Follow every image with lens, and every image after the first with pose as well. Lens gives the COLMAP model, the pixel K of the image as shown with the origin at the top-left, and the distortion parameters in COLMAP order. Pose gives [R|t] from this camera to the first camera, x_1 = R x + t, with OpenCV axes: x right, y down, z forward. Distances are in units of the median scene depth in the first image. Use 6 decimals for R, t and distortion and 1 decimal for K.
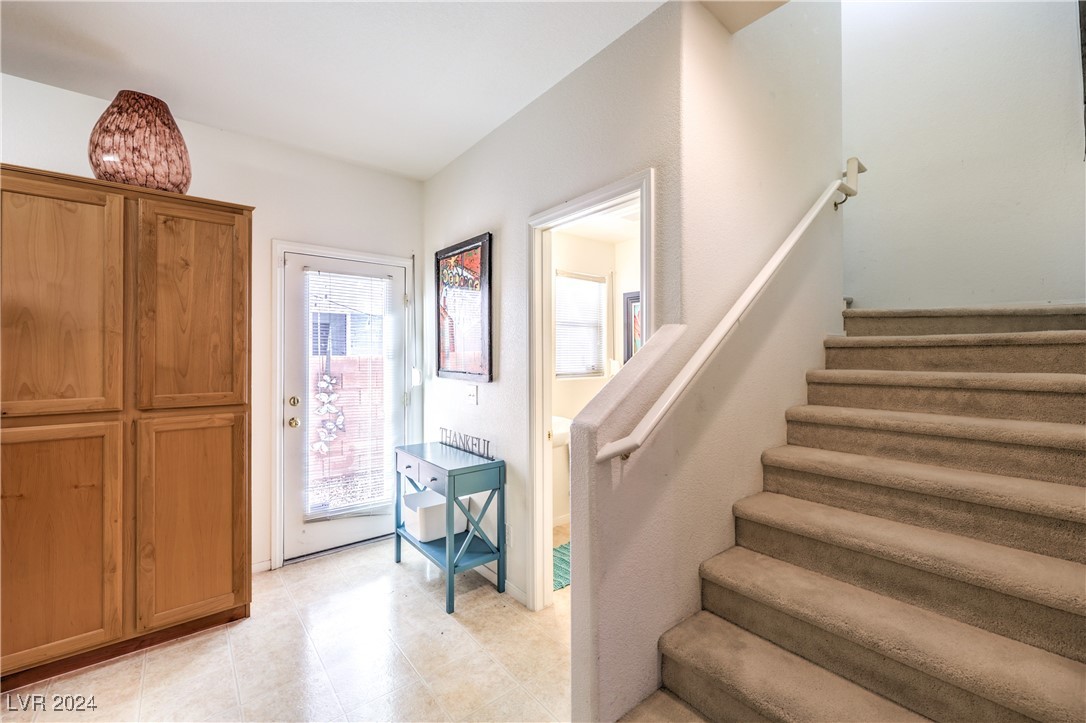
lens RADIAL K [[441.2, 0, 541.2], [0, 441.2, 352.4], [0, 0, 1]] dist [-0.003058, 0.001506]
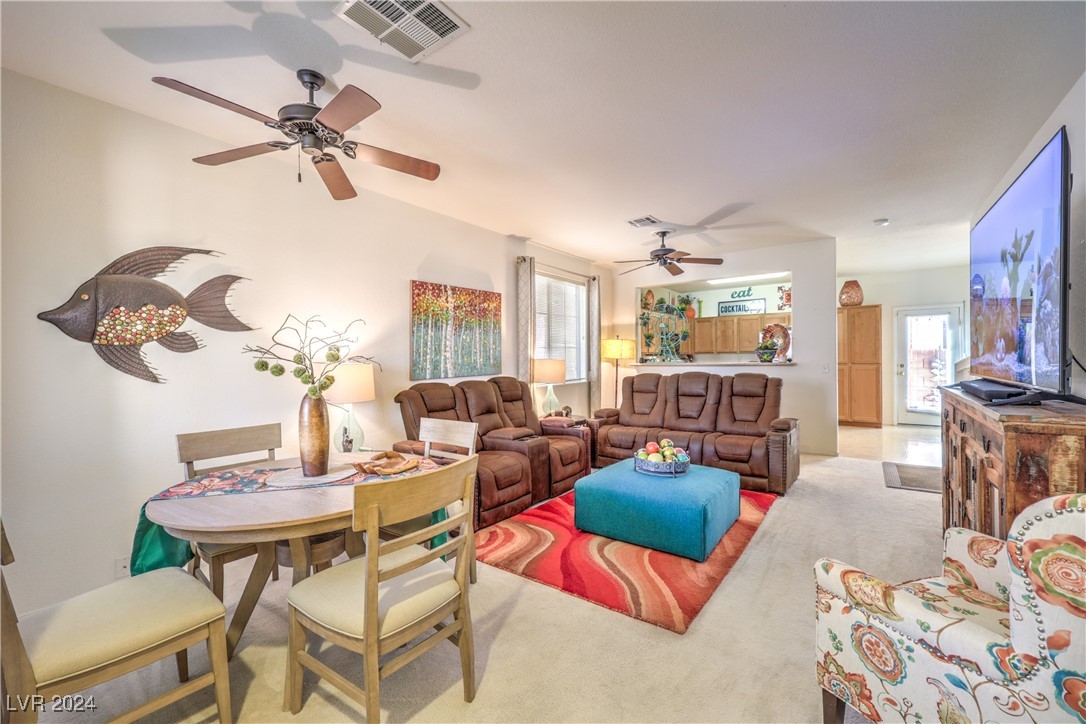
lens RADIAL K [[441.2, 0, 545.2], [0, 441.2, 363.0], [0, 0, 1]] dist [-0.003058, 0.001506]
pose [[0.260224, 0.007027, -0.965523, 2.063500], [0.021352, 0.999687, 0.013030, 0.017032], [0.965312, -0.024006, 0.259992, -2.527694]]
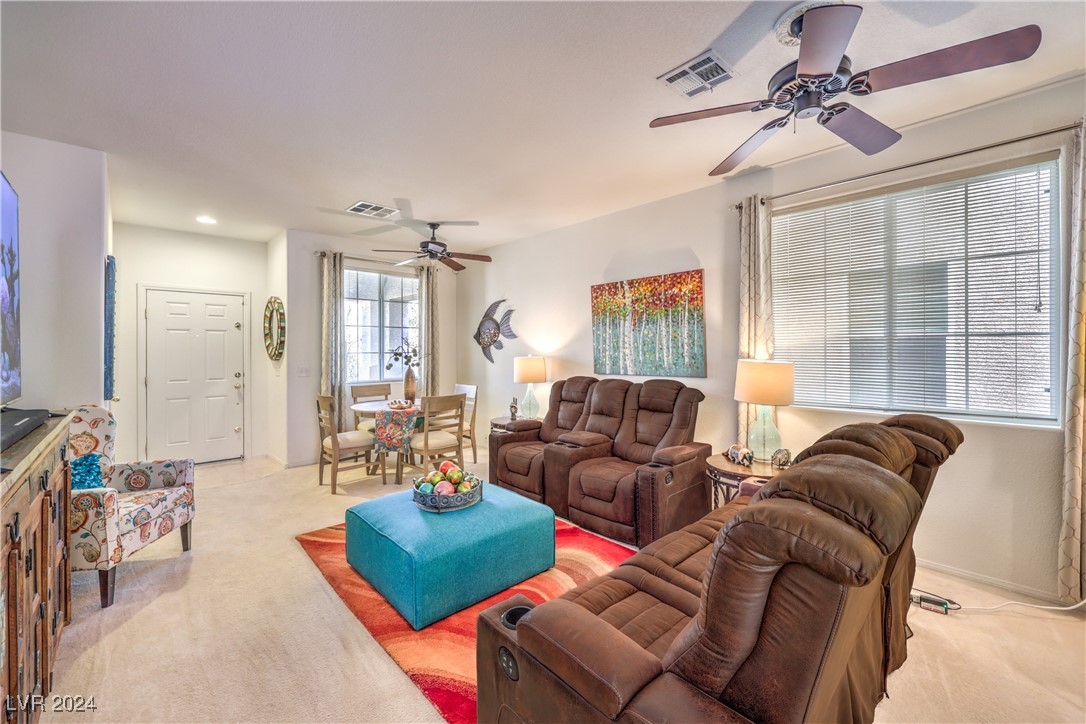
lens RADIAL K [[441.2, 0, 540.5], [0, 441.2, 351.7], [0, 0, 1]] dist [-0.003058, 0.001506]
pose [[-0.998231, 0.001737, -0.059437, 0.609073], [0.001893, 0.999995, -0.002558, 0.003136], [0.059432, -0.002666, -0.998229, -0.623851]]
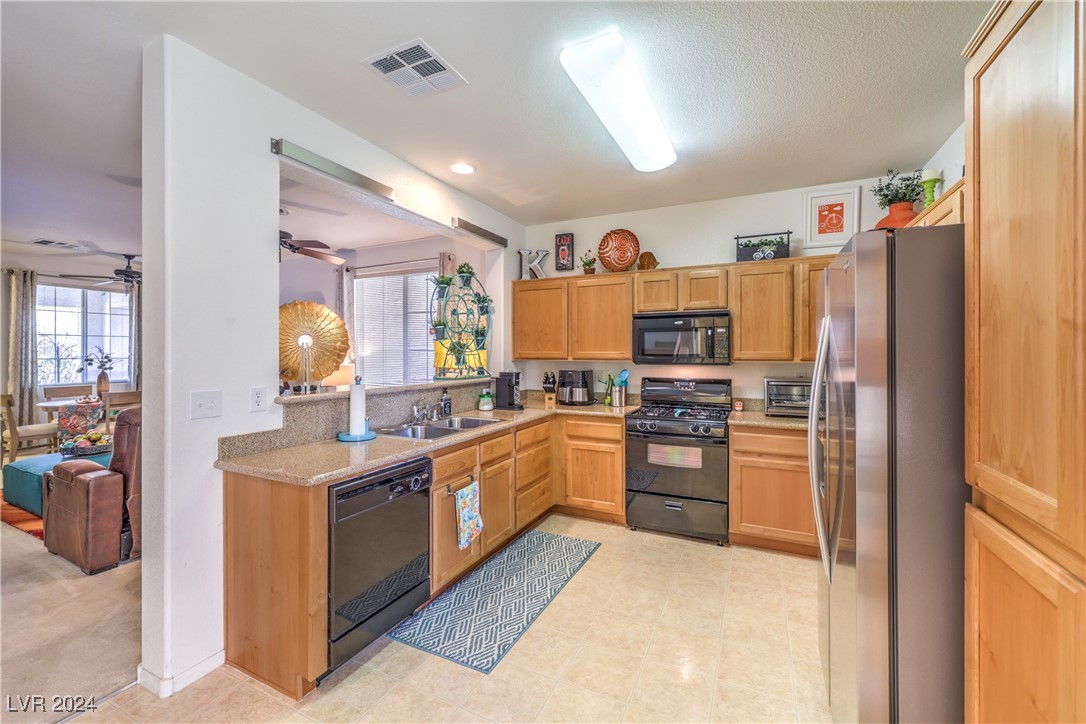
lens RADIAL K [[441.2, 0, 535.9], [0, 441.2, 351.6], [0, 0, 1]] dist [-0.003058, 0.001506]
pose [[-0.912645, -0.000621, -0.408753, -0.404840], [0.002617, 0.999969, -0.007361, -0.020119], [0.408745, -0.007787, -0.912615, 1.047847]]
